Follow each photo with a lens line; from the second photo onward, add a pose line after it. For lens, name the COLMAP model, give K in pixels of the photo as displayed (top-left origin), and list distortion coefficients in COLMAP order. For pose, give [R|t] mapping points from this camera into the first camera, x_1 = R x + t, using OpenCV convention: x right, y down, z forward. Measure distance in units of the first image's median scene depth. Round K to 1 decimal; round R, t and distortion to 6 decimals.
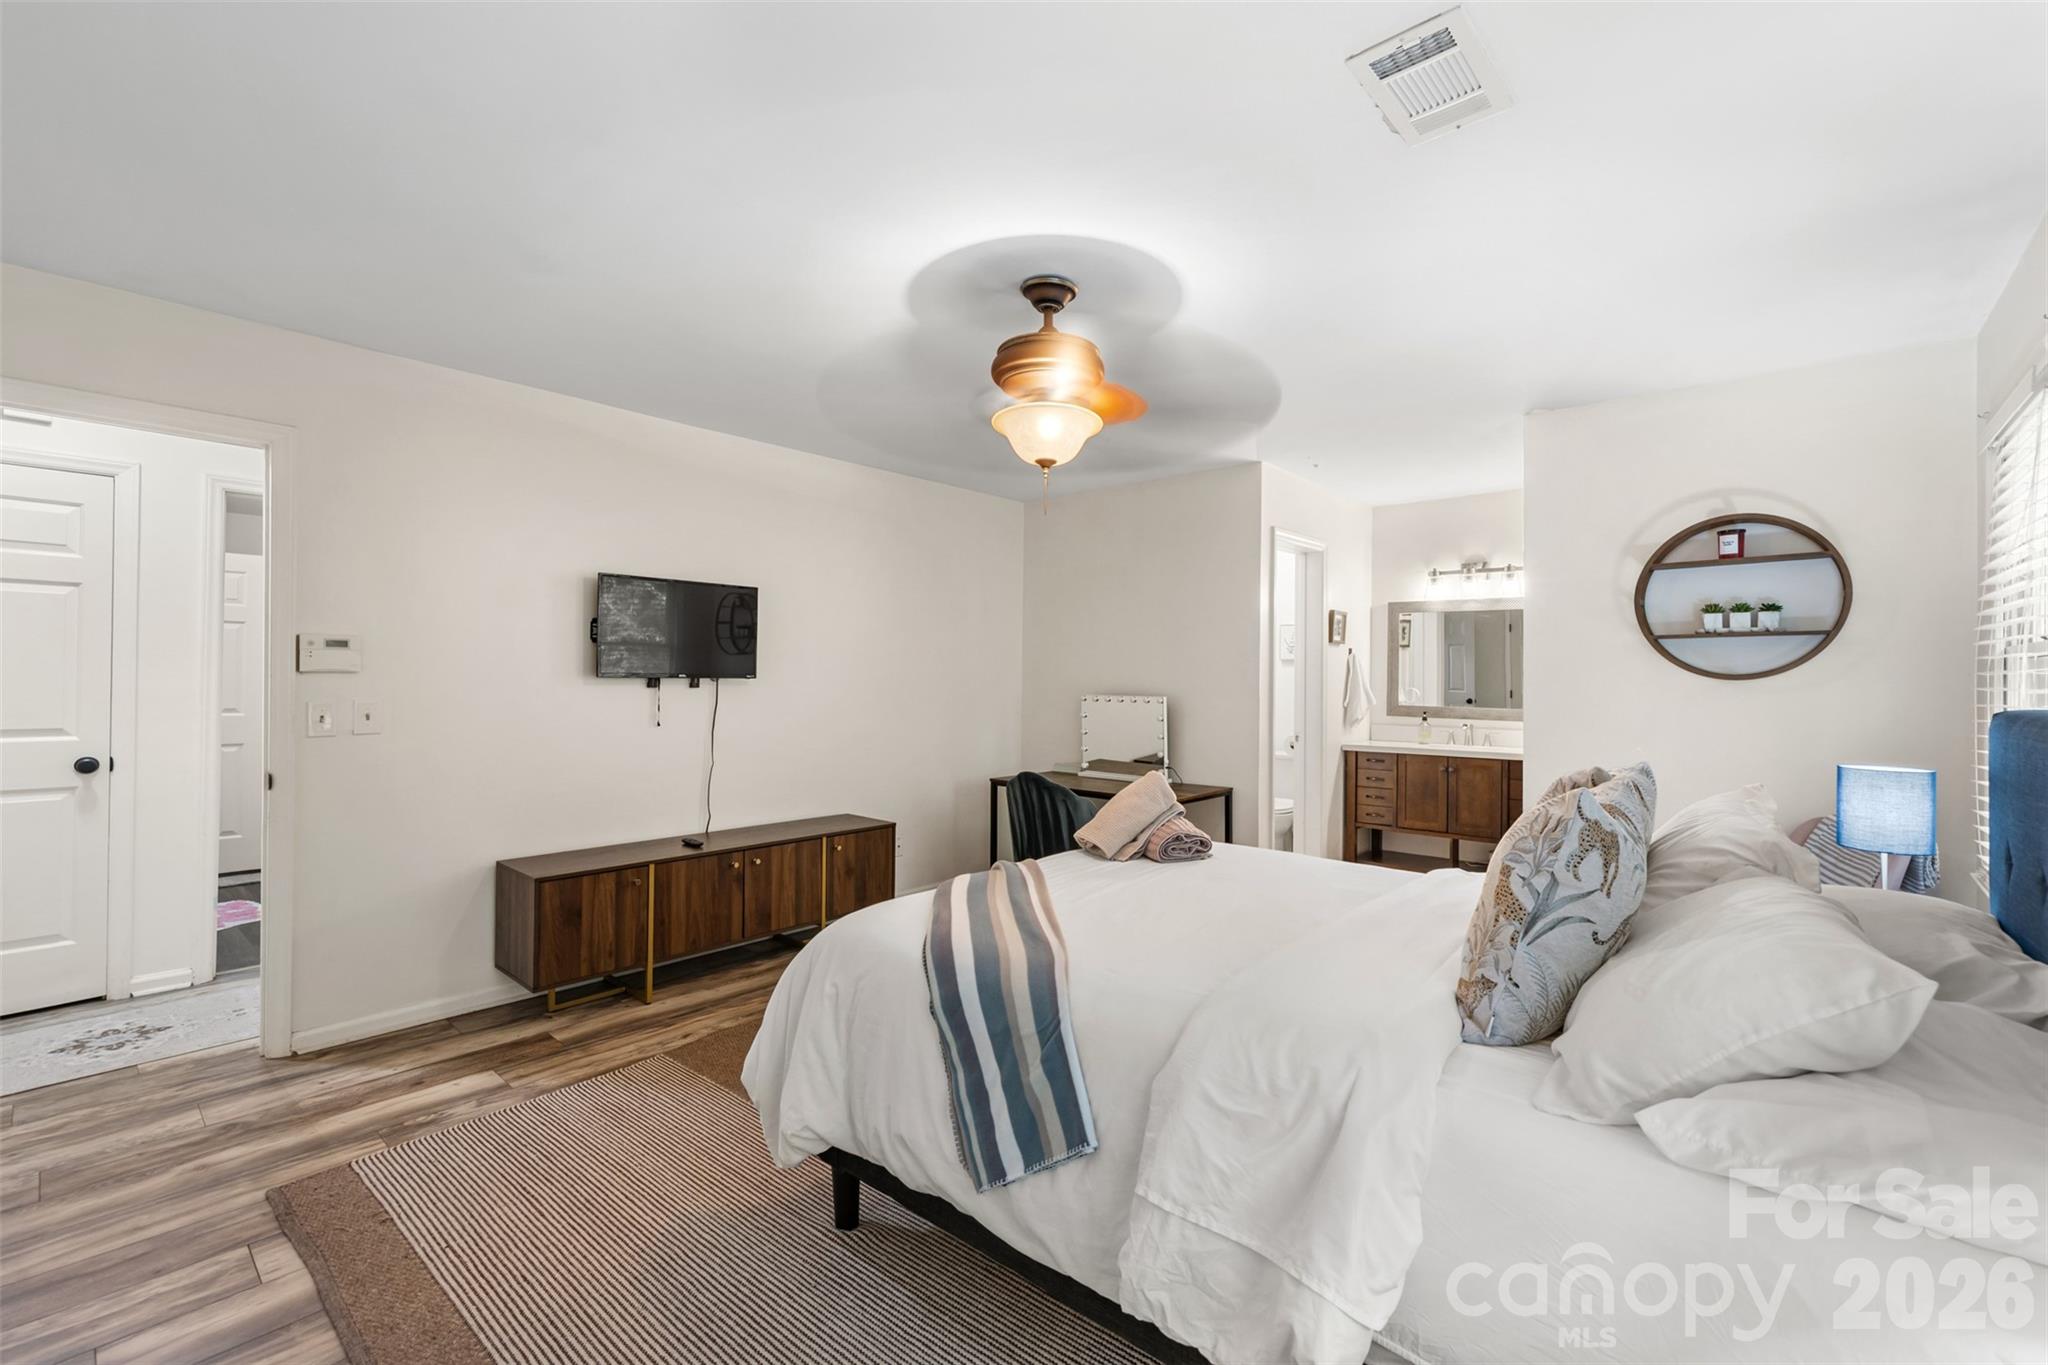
lens RADIAL K [[855.1, 0, 1024.1], [0, 855.1, 668.5], [0, 0, 1]] dist [0.001089, 0.000129]
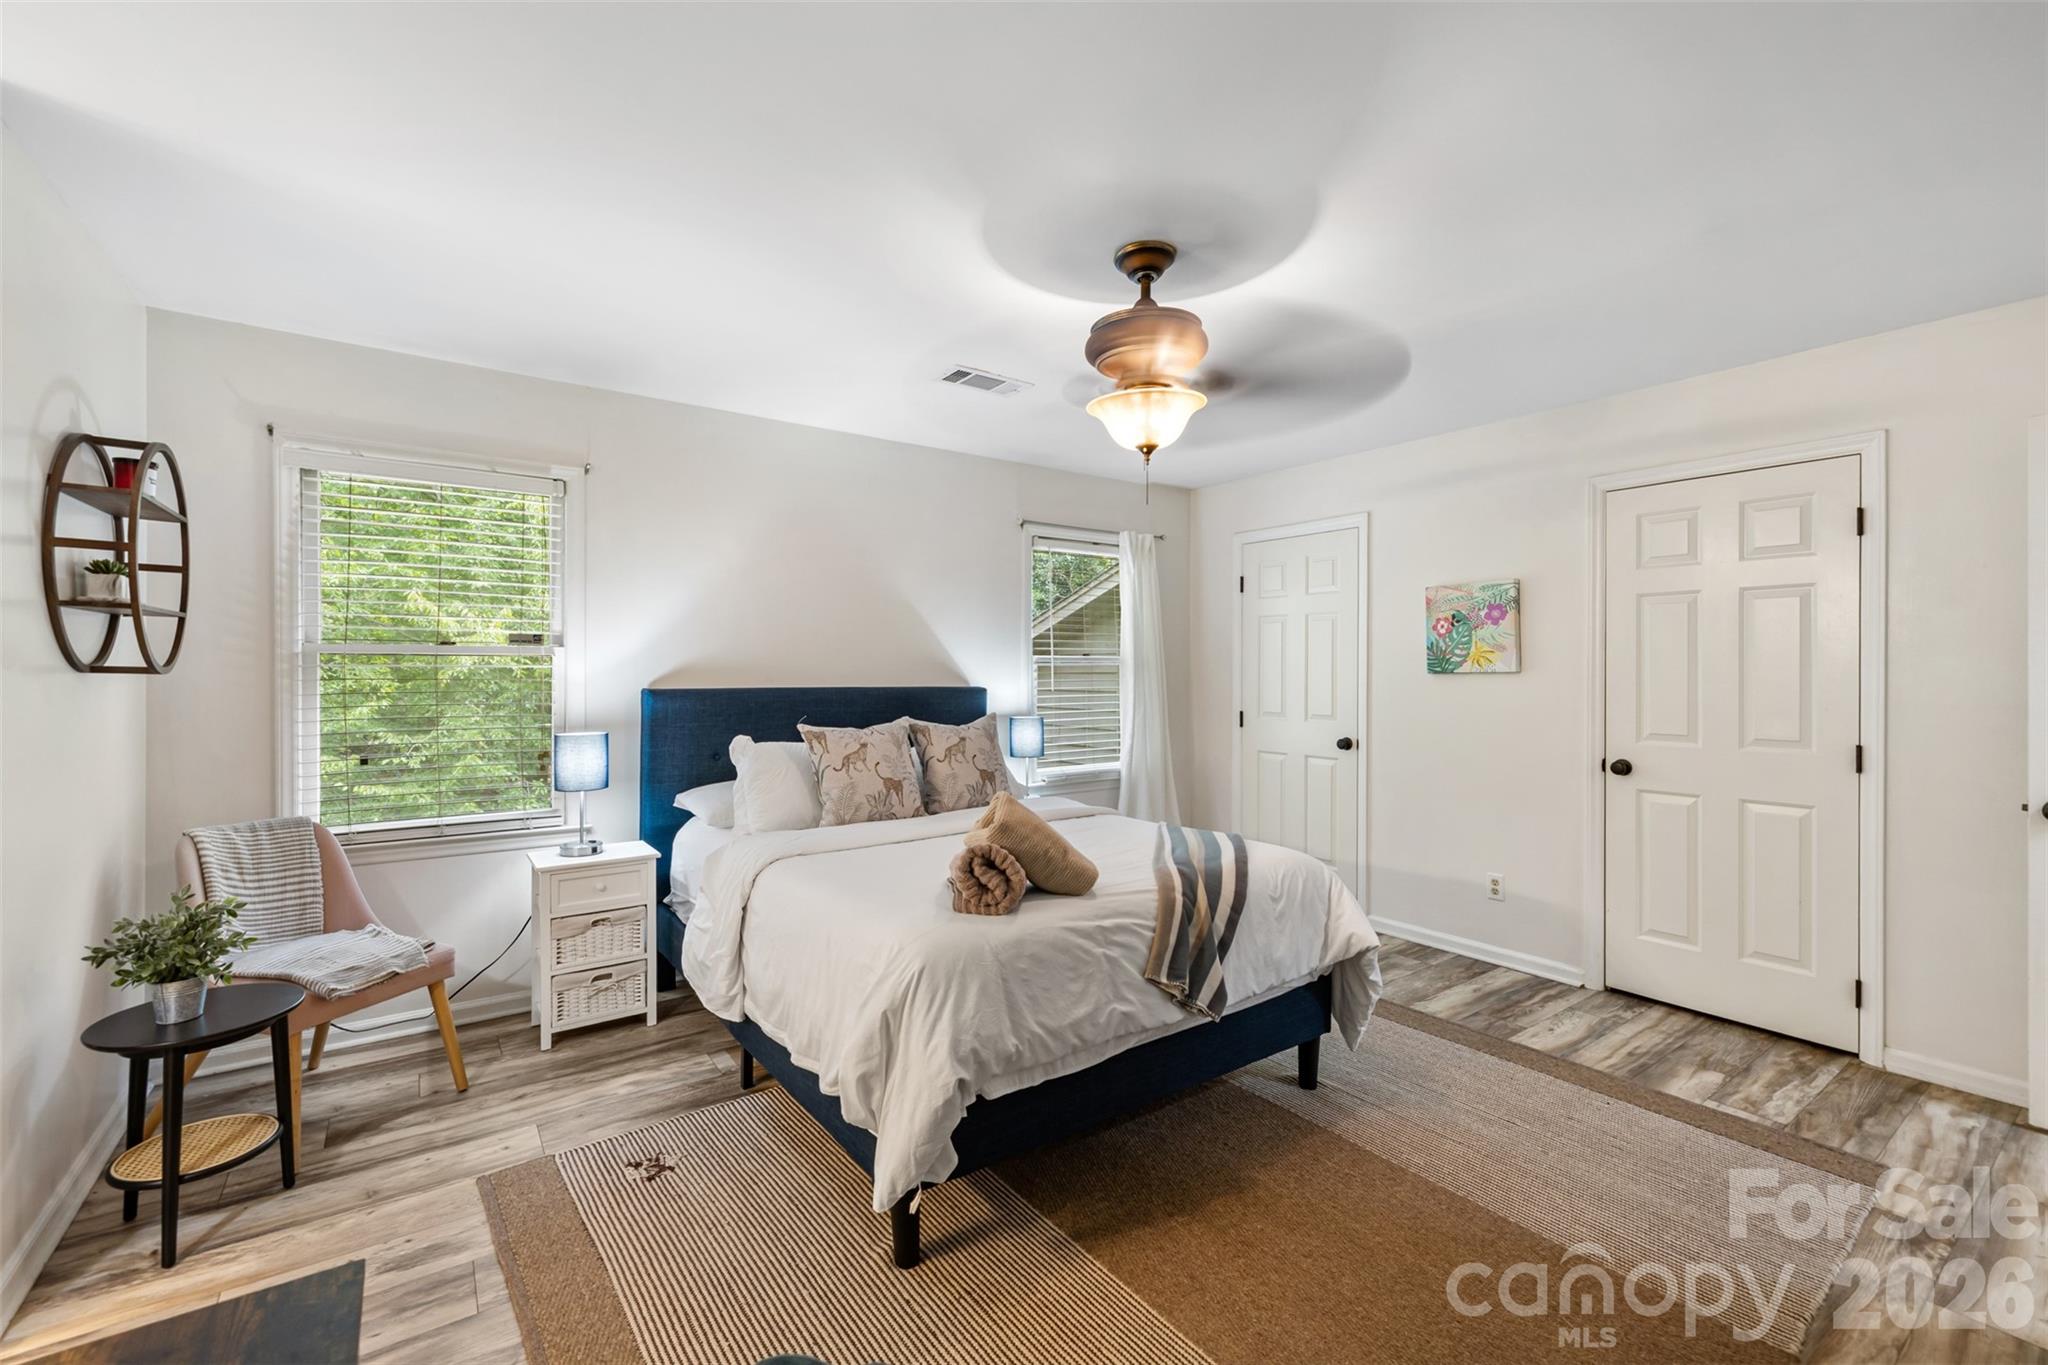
lens RADIAL K [[866.3, 0, 1020.3], [0, 866.3, 669.3], [0, 0, 1]] dist [0.000180, 0.000055]
pose [[-0.969715, -0.010365, 0.244020, -0.035727], [-0.013140, 0.999866, -0.009746, 0.004568], [-0.243886, -0.012657, -0.969721, 0.958604]]
